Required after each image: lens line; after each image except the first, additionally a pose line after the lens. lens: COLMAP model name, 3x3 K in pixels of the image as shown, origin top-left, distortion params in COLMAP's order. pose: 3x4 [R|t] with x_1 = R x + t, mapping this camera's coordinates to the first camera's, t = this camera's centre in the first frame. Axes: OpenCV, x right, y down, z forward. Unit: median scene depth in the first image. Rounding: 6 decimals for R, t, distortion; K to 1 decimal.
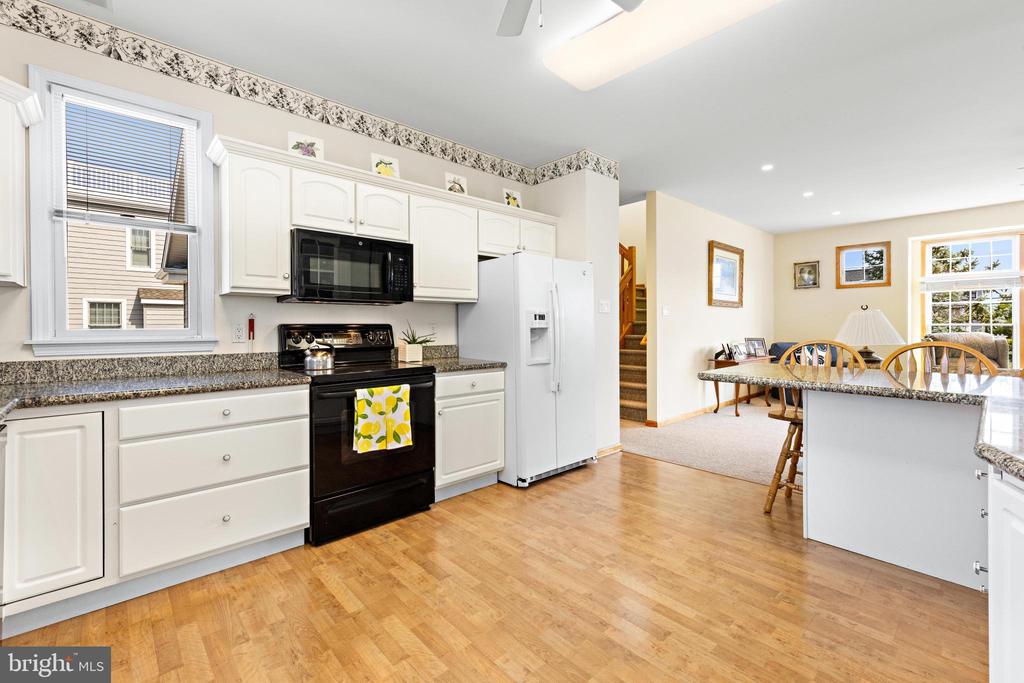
lens RADIAL K [[437.9, 0, 508.8], [0, 437.9, 327.5], [0, 0, 1]] dist [0.003945, 0.000150]
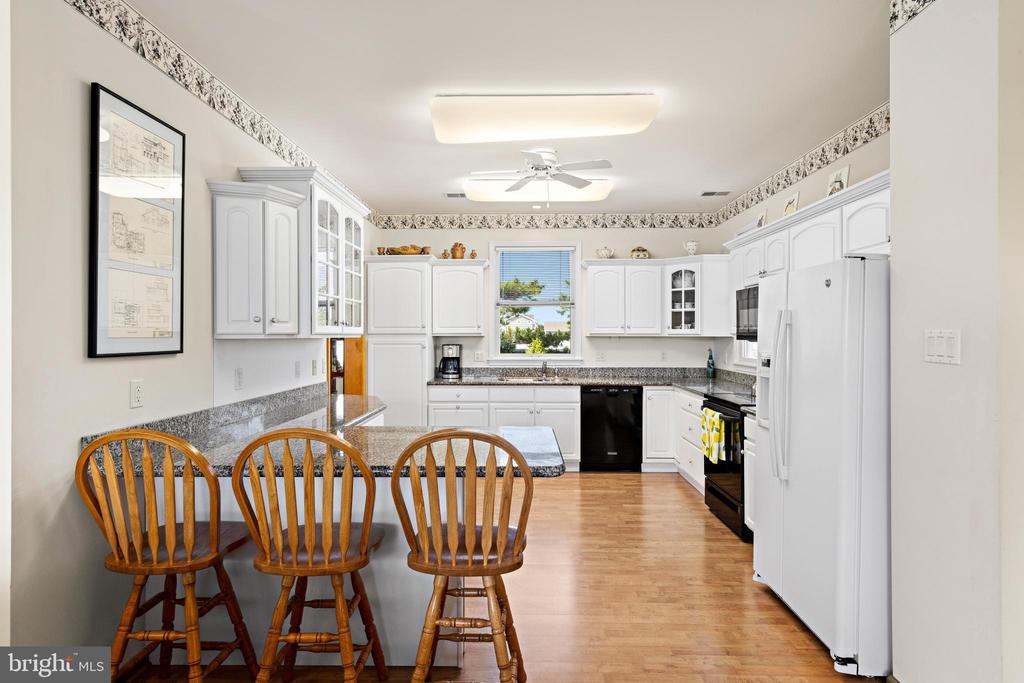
lens RADIAL K [[559.2, 0, 514.9], [0, 559.2, 332.3], [0, 0, 1]] dist [0.000106, 0.000877]
pose [[-0.676933, 0.000940, -0.736044, 1.190119], [-0.001137, 0.999997, 0.002323, -0.087391], [0.736044, 0.002409, -0.676930, 1.531994]]
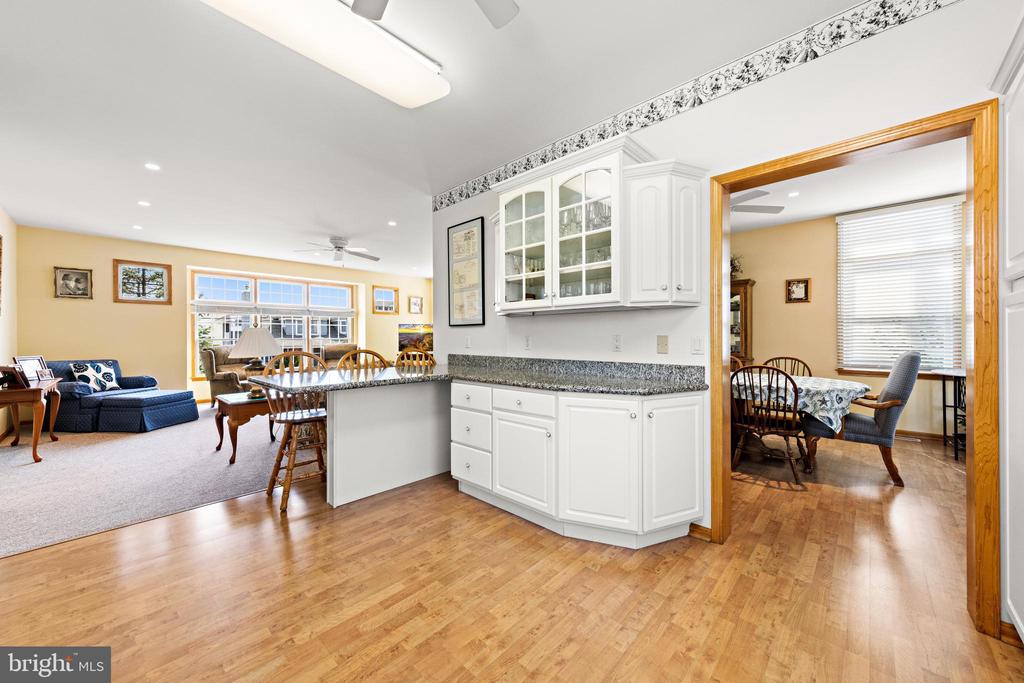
lens RADIAL K [[380.8, 0, 512.1], [0, 380.8, 337.9], [0, 0, 1]] dist [0.005994, -0.000414]
pose [[-0.076339, 0.002310, 0.997079, -0.402678], [0.008152, 0.999965, -0.001692, -0.004021], [-0.997049, 0.007999, -0.076355, 0.499480]]
